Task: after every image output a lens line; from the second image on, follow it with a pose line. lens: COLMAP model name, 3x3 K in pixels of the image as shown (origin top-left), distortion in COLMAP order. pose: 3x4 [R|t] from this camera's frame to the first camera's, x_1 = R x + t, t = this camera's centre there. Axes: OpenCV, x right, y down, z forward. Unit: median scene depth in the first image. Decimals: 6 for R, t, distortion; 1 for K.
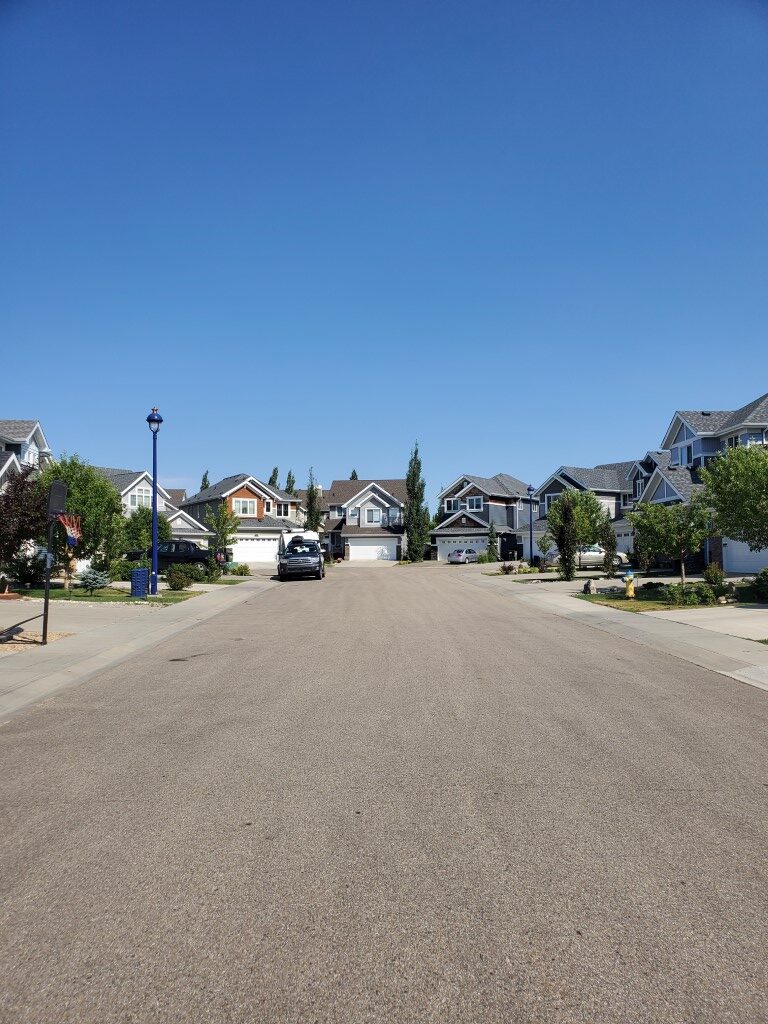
lens RADIAL K [[793.6, 0, 384.9], [0, 793.6, 526.4], [0, 0, 1]] dist [0.009218, 0.006148]
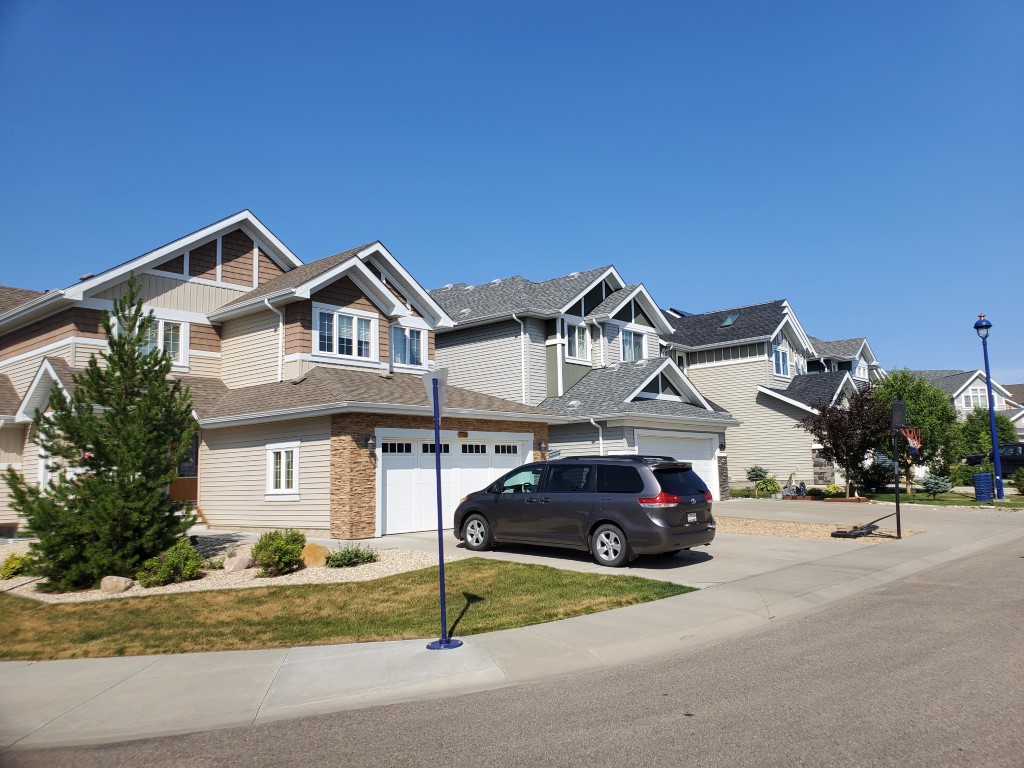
lens RADIAL K [[793.6, 0, 529.9], [0, 793.6, 381.1], [0, 0, 1]] dist [0.009218, 0.006148]
pose [[0.686735, -0.101809, -0.719743, 0.036086], [0.055133, 0.994586, -0.088081, -0.005653], [0.724815, 0.020807, 0.688630, -0.112526]]
